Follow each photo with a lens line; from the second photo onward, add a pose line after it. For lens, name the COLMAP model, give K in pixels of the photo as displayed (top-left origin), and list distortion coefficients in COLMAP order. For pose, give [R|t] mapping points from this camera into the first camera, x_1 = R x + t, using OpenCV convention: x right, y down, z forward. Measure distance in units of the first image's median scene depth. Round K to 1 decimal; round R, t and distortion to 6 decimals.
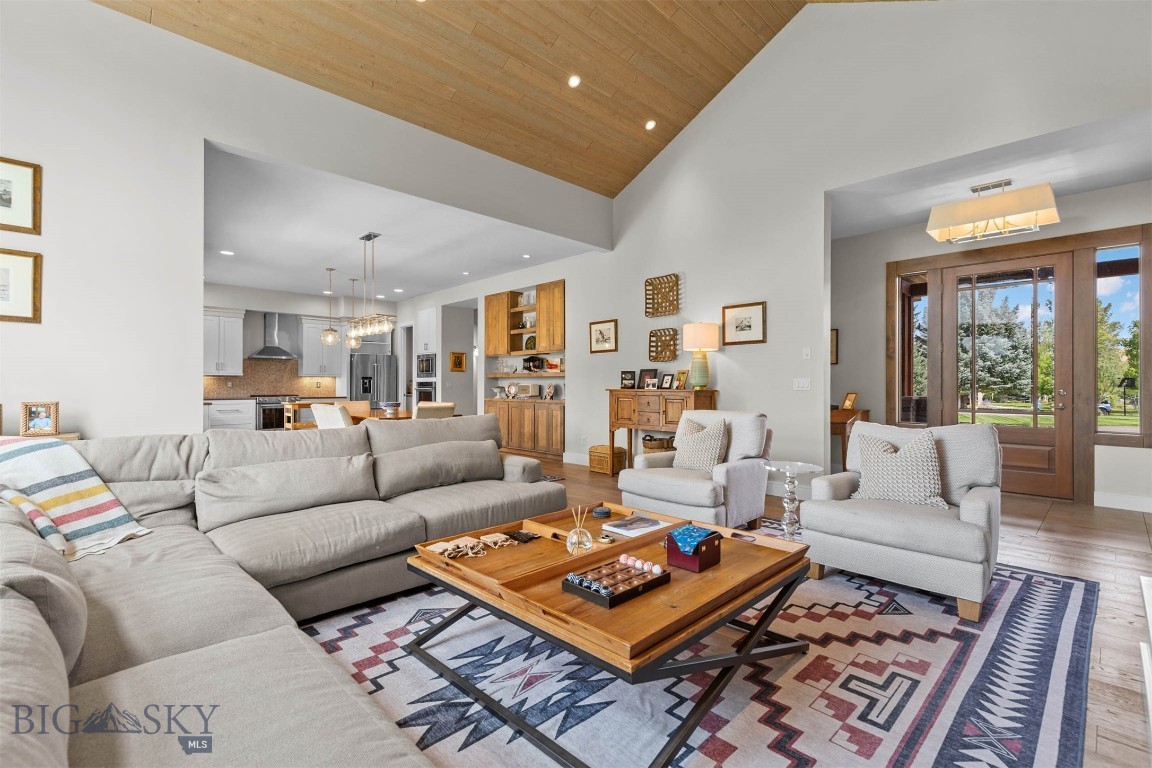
lens RADIAL K [[524.4, 0, 577.2], [0, 524.4, 385.5], [0, 0, 1]] dist [0.012981, -0.000365]
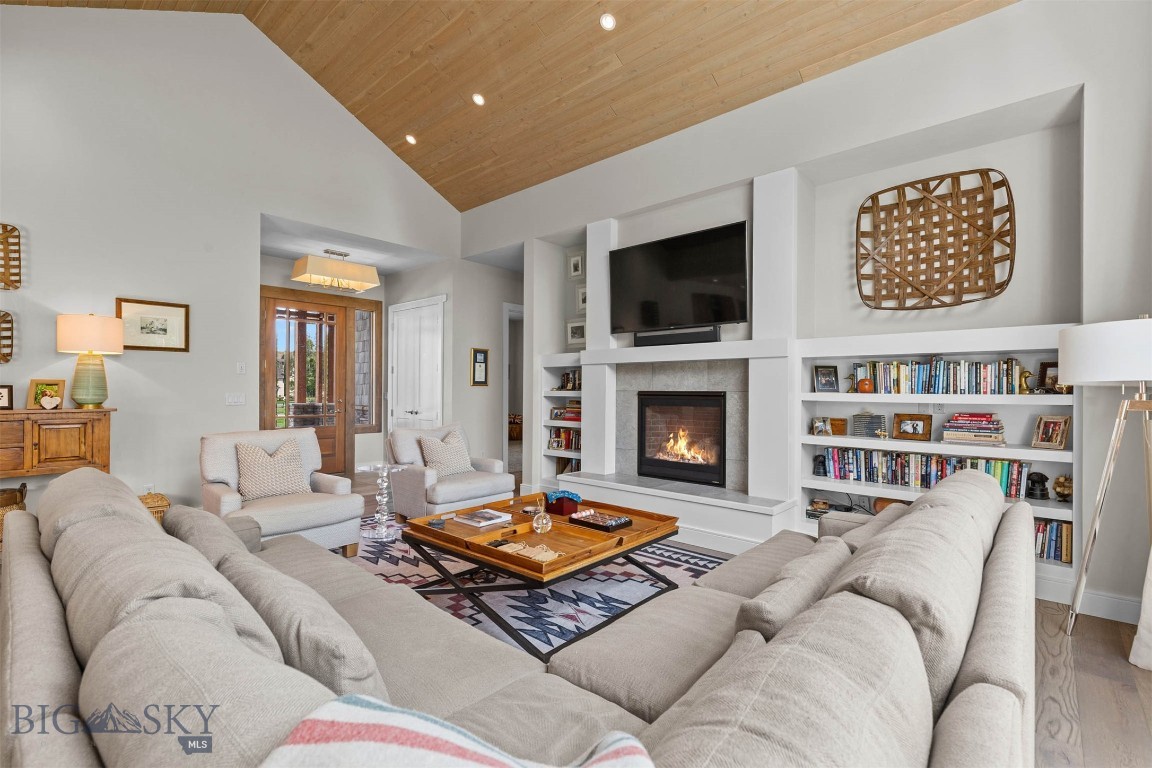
lens RADIAL K [[524.4, 0, 581.2], [0, 524.4, 383.9], [0, 0, 1]] dist [0.012981, -0.000365]
pose [[-0.052451, 0.008943, 0.998583, -0.579295], [0.000074, 0.999960, -0.008952, -0.020650], [-0.998624, -0.000396, -0.052449, 0.406115]]
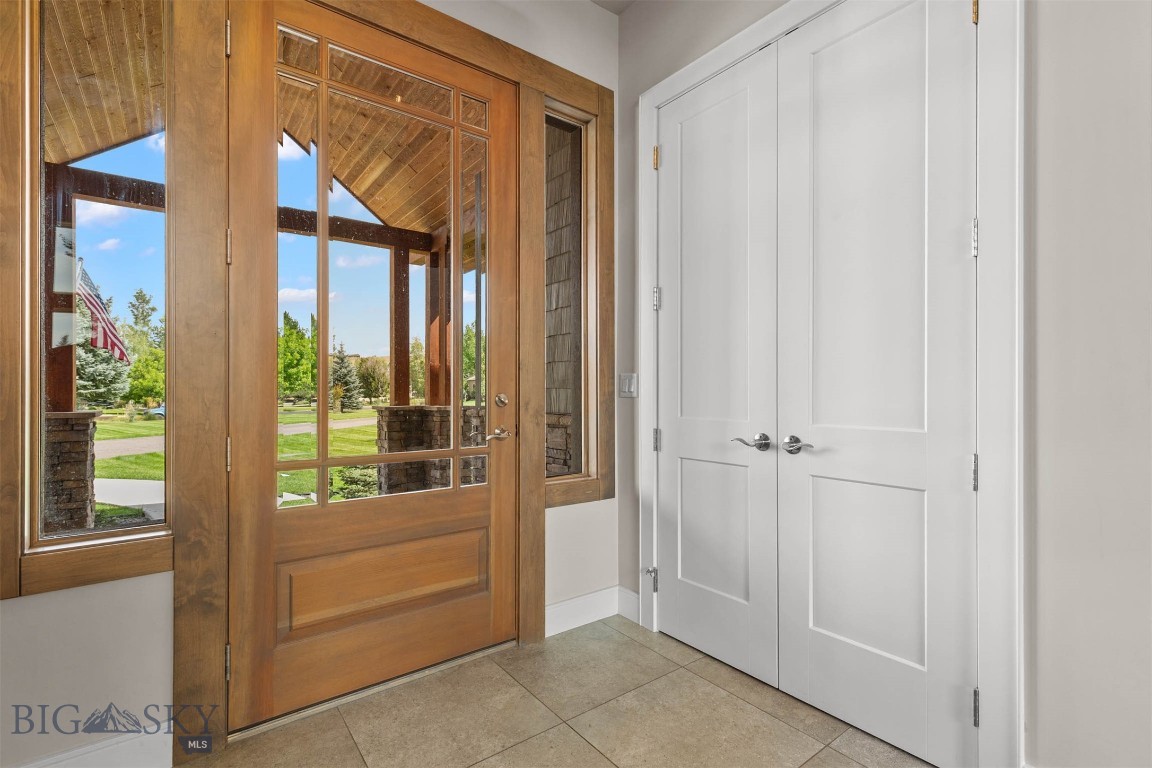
lens RADIAL K [[524.4, 0, 574.0], [0, 524.4, 386.3], [0, 0, 1]] dist [0.012981, -0.000365]
pose [[0.136480, 0.002384, 0.990640, 0.493980], [0.004839, 0.999984, -0.003073, 0.003069], [-0.990631, 0.005213, 0.136466, 0.879777]]
